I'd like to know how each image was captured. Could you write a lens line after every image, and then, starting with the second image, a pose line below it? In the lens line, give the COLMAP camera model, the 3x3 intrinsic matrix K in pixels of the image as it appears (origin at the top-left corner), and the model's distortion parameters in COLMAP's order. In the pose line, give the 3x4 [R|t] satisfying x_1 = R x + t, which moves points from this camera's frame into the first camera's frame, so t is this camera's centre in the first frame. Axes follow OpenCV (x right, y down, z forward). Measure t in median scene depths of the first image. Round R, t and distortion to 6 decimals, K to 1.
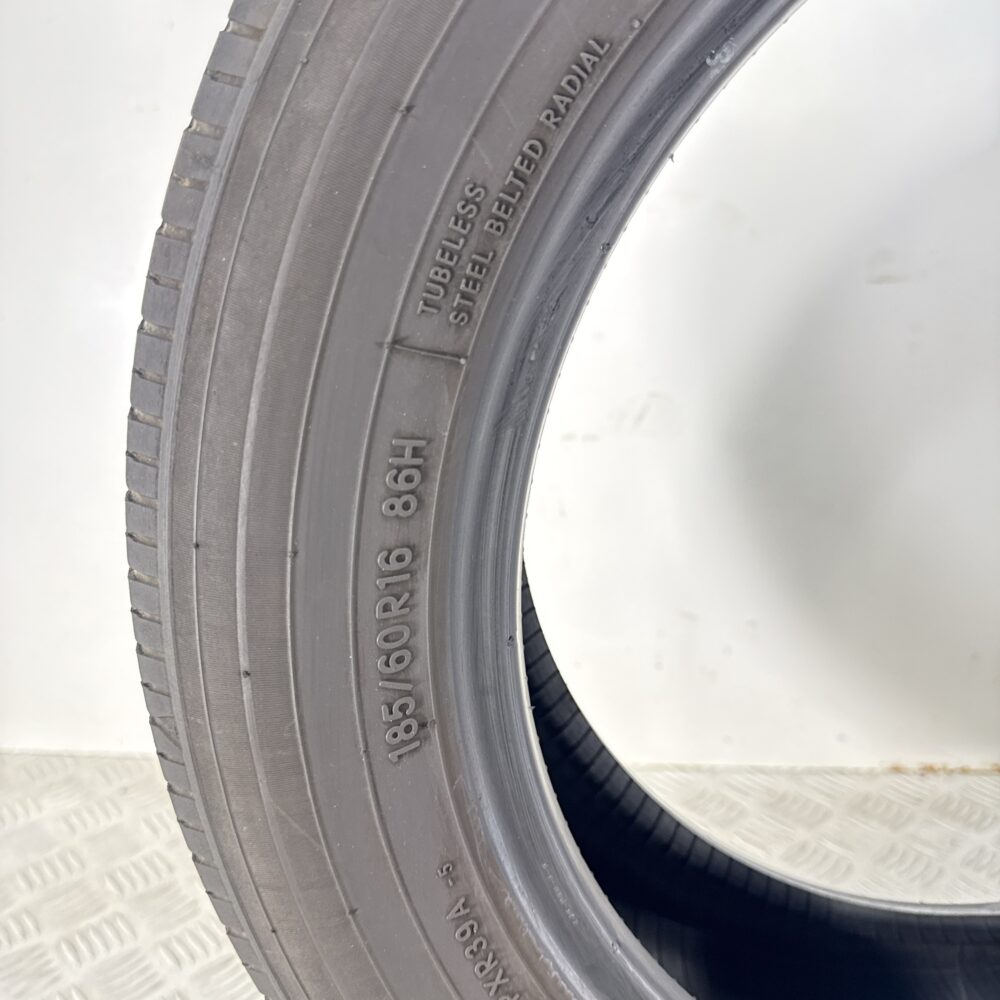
lens RADIAL K [[1035.4, 0, 539.0], [0, 1035.4, 483.9], [0, 0, 1]] dist [0.199723, -0.525258]
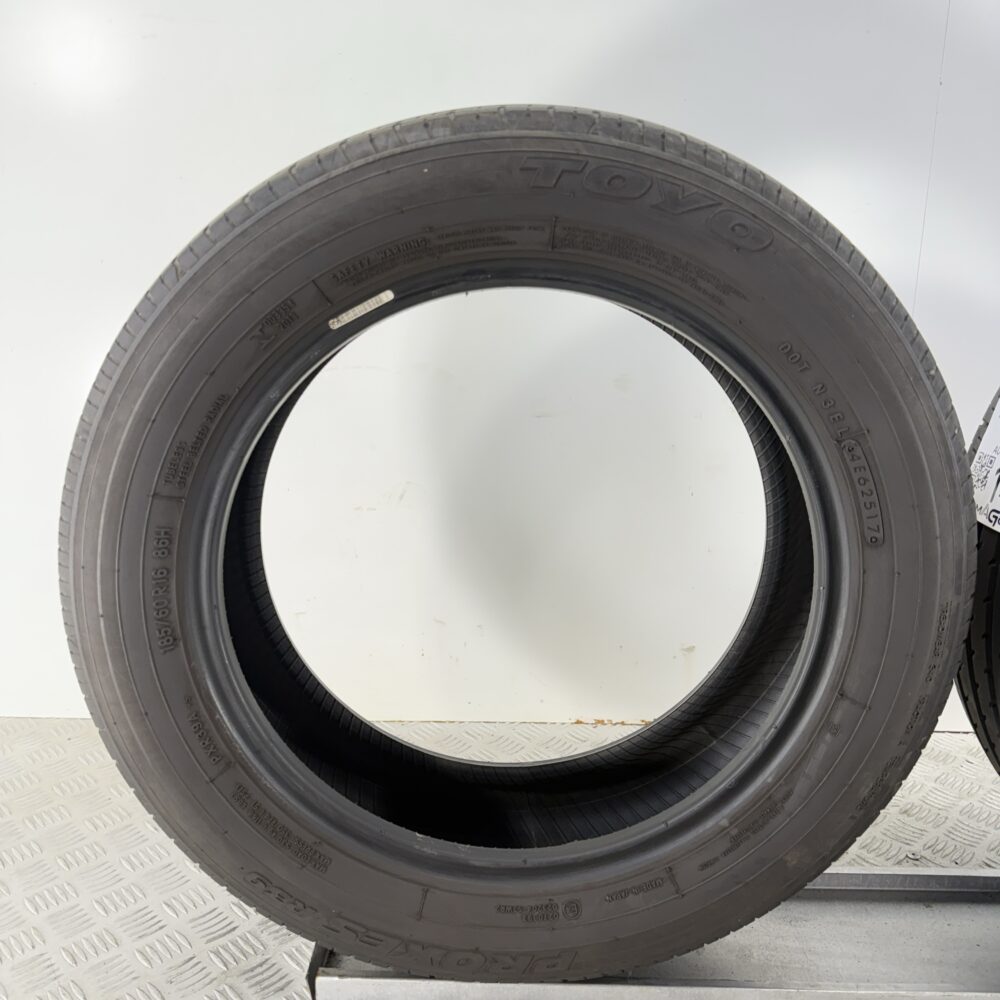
lens RADIAL K [[992.4, 0, 500.0], [0, 992.4, 500.0], [0, 0, 1]] dist [0.334798, -0.899786]
pose [[0.999950, 0.005912, 0.008019, 0.684202], [-0.005683, 0.999583, -0.028297, -0.044021], [-0.008183, 0.028250, 0.999567, -1.551669]]
